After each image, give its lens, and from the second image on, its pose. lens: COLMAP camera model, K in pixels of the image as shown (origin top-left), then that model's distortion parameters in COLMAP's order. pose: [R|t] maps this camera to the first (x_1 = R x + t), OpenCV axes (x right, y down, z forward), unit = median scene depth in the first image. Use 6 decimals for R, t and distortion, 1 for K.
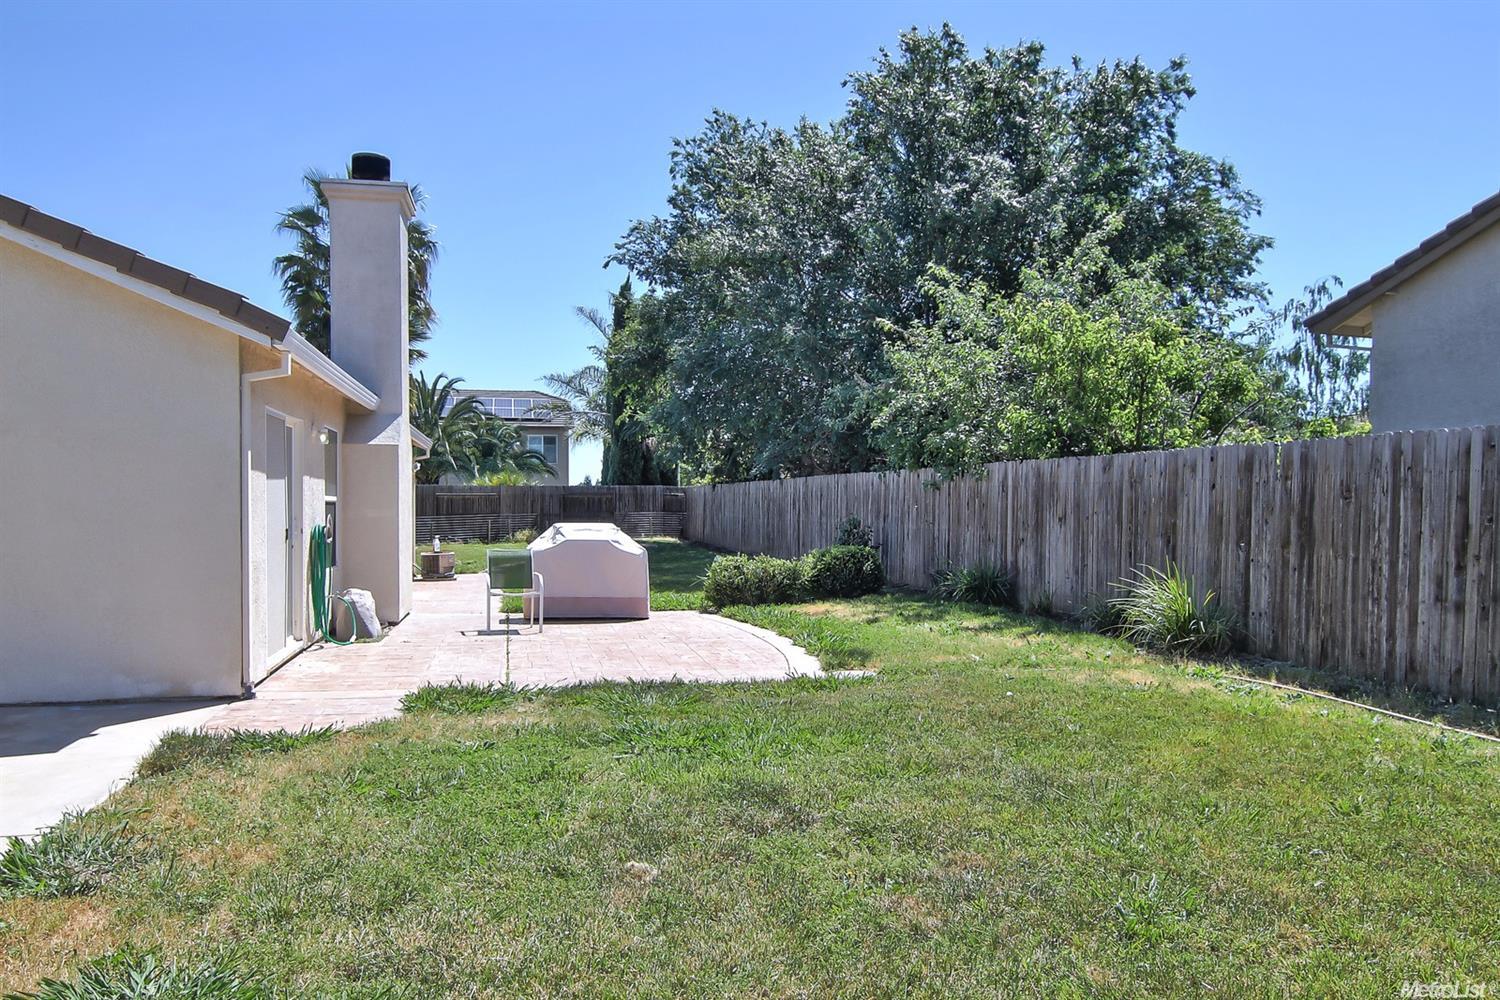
lens RADIAL K [[1071.8, 0, 749.5], [0, 1071.8, 502.5], [0, 0, 1]] dist [0.009343, -0.007843]
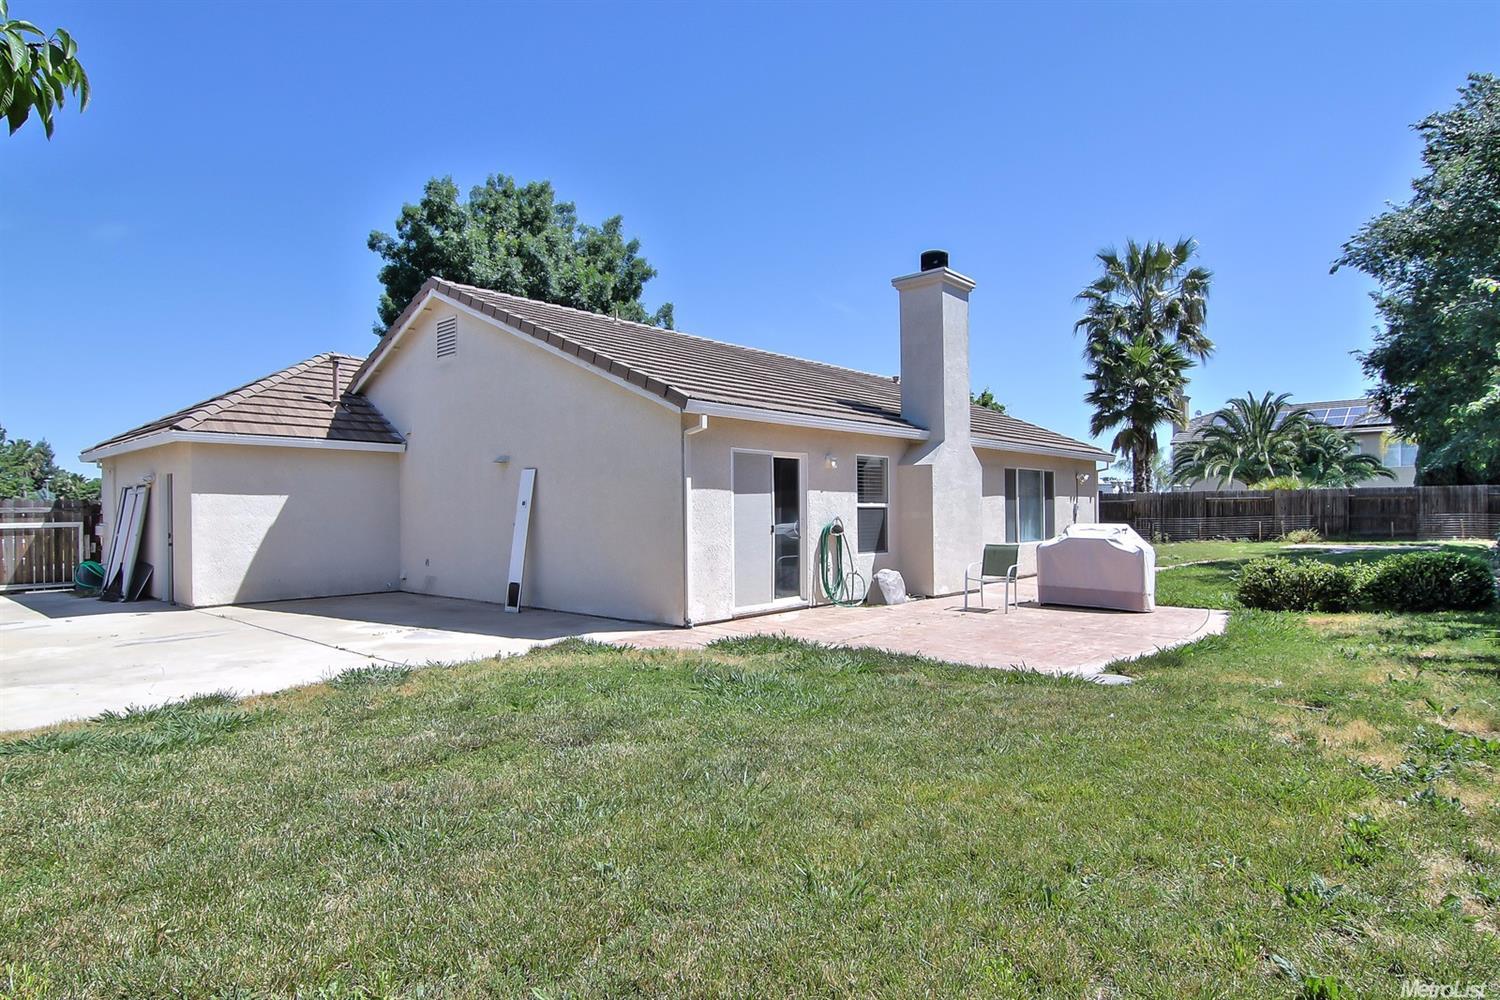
lens RADIAL K [[824.1, 0, 753.3], [0, 824.1, 504.6], [0, 0, 1]] dist [-0.008532, -0.007979]
pose [[0.586835, -0.012418, -0.809612, 0.558681], [0.009536, 0.999919, -0.008425, 0.005057], [0.809651, -0.002777, 0.586906, 0.325393]]
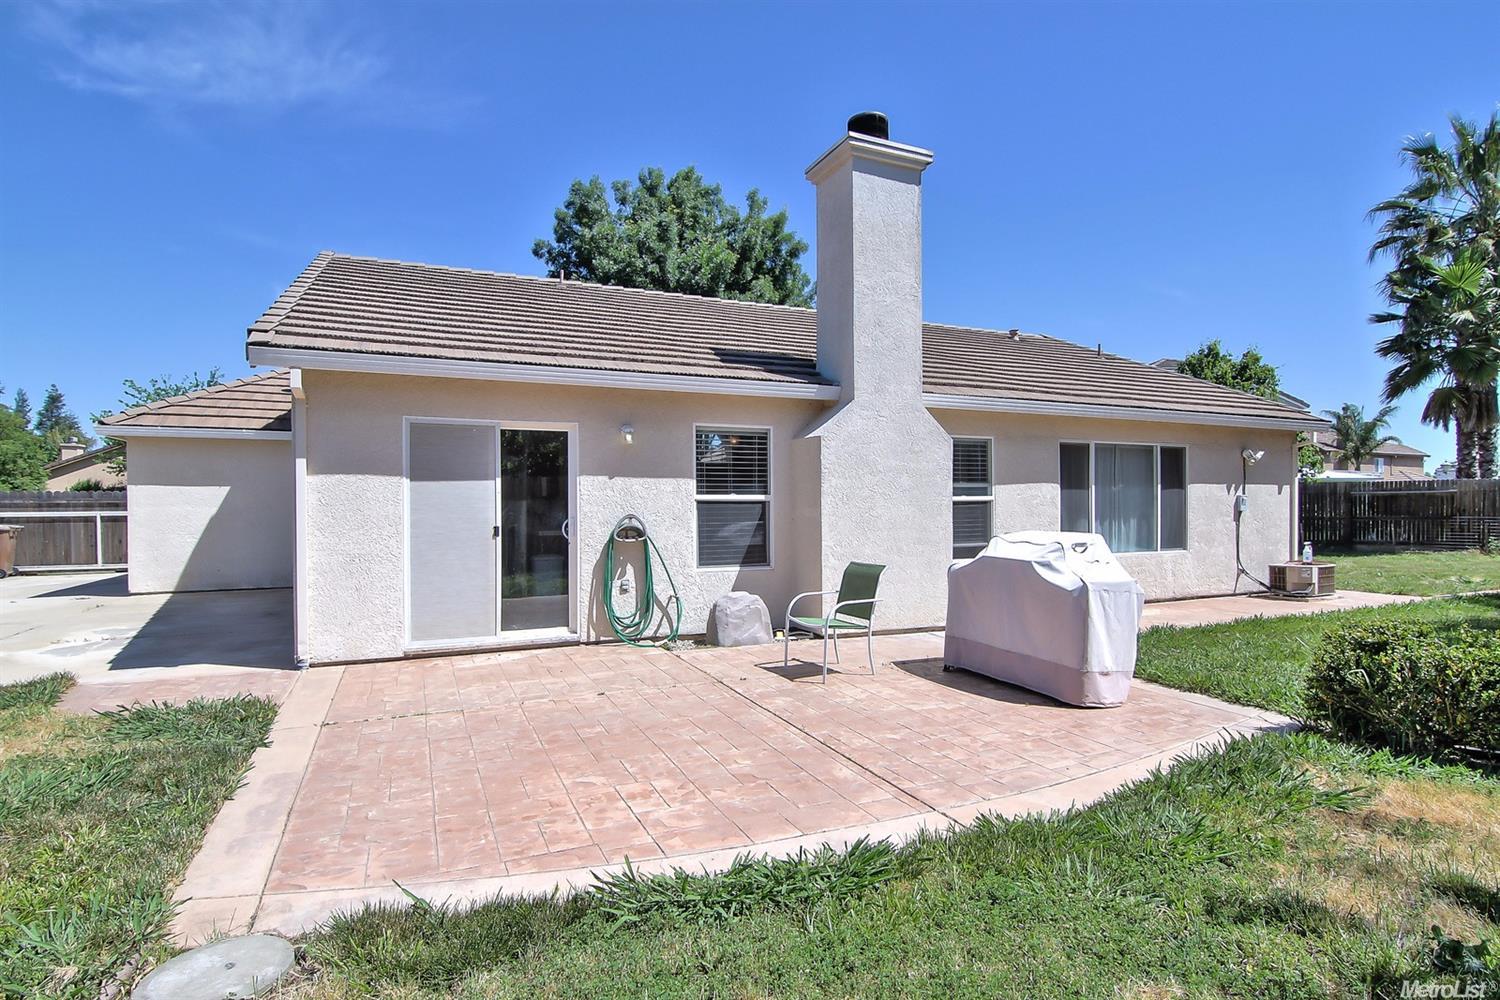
lens RADIAL K [[766.3, 0, 749.7], [0, 766.3, 505.2], [0, 0, 1]] dist [-0.006489, -0.010881]
pose [[0.209960, 0.000310, -0.977710, 0.411547], [0.004348, 0.999990, 0.001251, 0.004360], [0.977700, -0.004514, 0.209957, 1.211642]]
